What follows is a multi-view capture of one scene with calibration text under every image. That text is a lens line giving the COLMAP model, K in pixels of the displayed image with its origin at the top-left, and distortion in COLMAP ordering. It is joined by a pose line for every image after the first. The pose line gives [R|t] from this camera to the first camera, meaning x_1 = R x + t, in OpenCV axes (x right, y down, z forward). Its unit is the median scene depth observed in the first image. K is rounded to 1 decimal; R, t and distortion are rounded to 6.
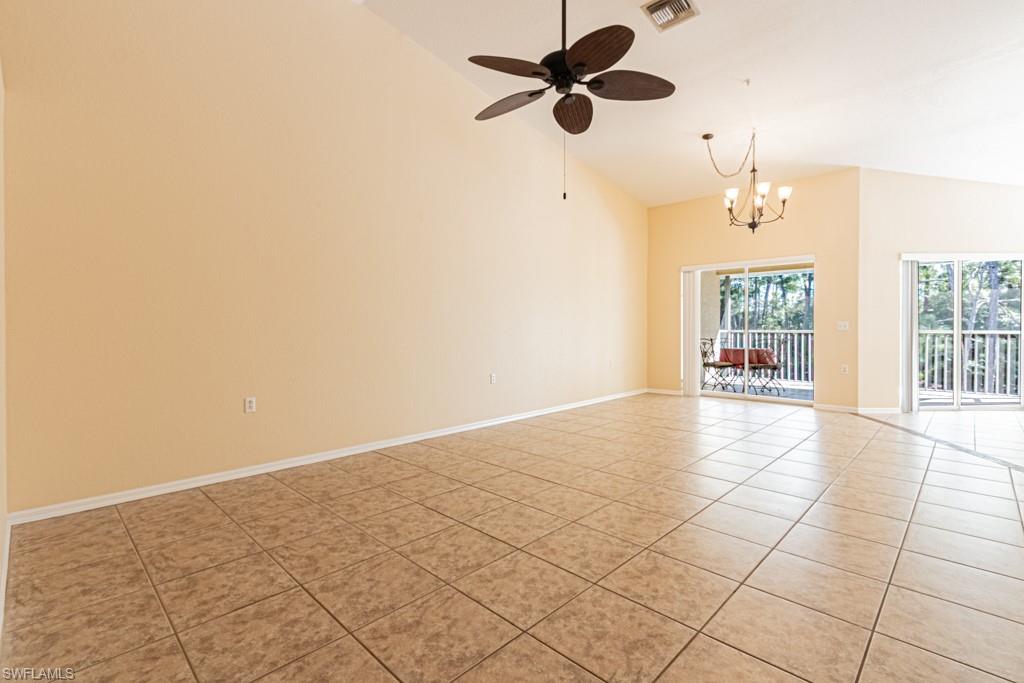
lens RADIAL K [[468.9, 0, 491.8], [0, 468.9, 327.8], [0, 0, 1]] dist [0.000139, -0.000242]
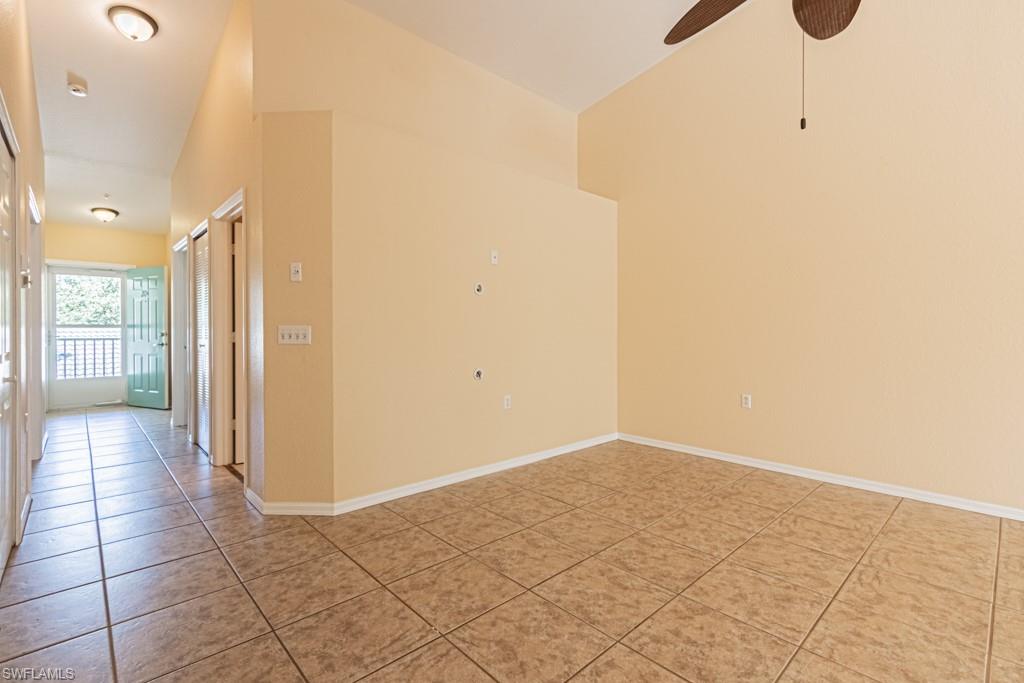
lens RADIAL K [[476.0, 0, 505.7], [0, 476.0, 336.2], [0, 0, 1]] dist [0.001374, -0.000567]
pose [[-0.042647, 0.015903, -0.998964, 0.850982], [-0.005342, 0.999855, 0.016145, 0.000549], [0.999076, 0.006025, -0.042556, 0.677629]]
